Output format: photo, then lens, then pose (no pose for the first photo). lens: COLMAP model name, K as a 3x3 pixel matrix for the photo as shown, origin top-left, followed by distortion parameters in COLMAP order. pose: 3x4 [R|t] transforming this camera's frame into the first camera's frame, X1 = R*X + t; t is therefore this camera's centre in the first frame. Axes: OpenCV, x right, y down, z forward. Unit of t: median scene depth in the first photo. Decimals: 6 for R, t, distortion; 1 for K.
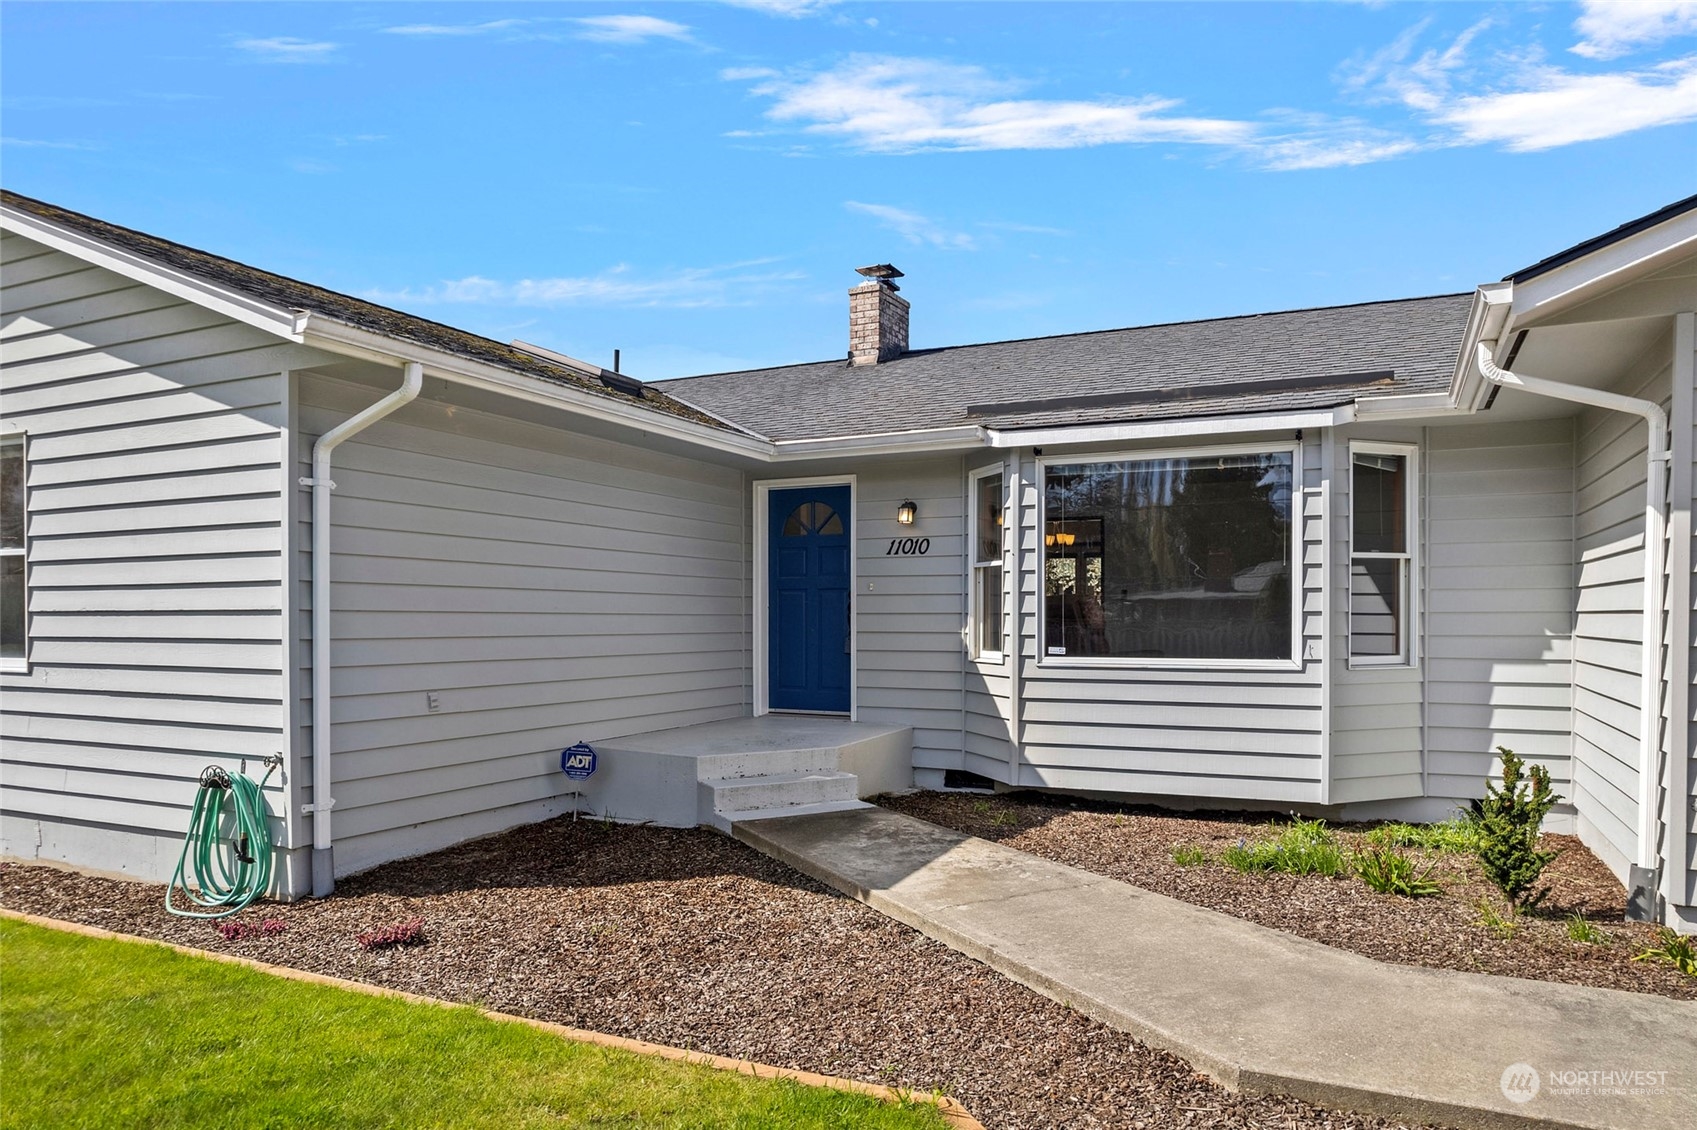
lens RADIAL K [[1110.9, 0, 846.1], [0, 1110.9, 616.7], [0, 0, 1]] dist [-0.007763, -0.001489]
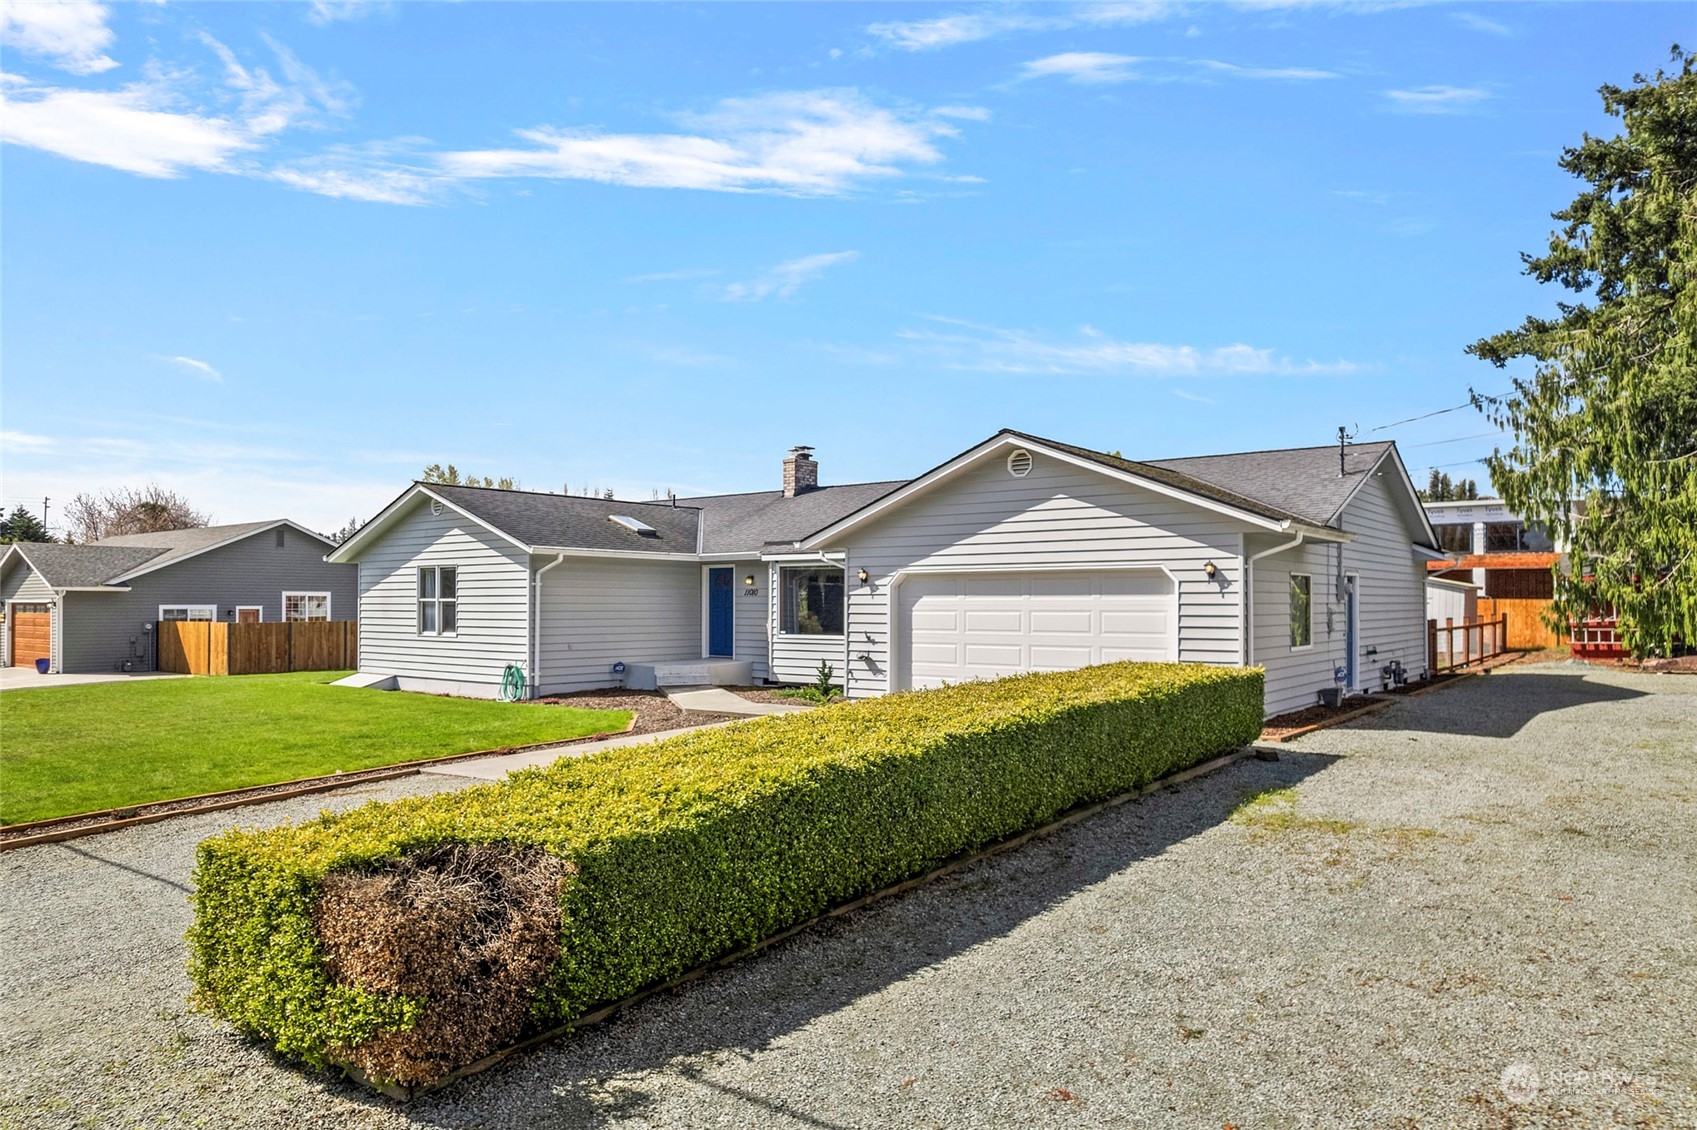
lens RADIAL K [[1087.9, 0, 848.5], [0, 1087.9, 565.0], [0, 0, 1]] dist [0.000768, -0.000106]
pose [[0.980843, -0.005674, -0.194717, 0.949306], [-0.000914, 0.999431, -0.033730, -0.050591], [0.194797, 0.033262, 0.980279, -1.786086]]
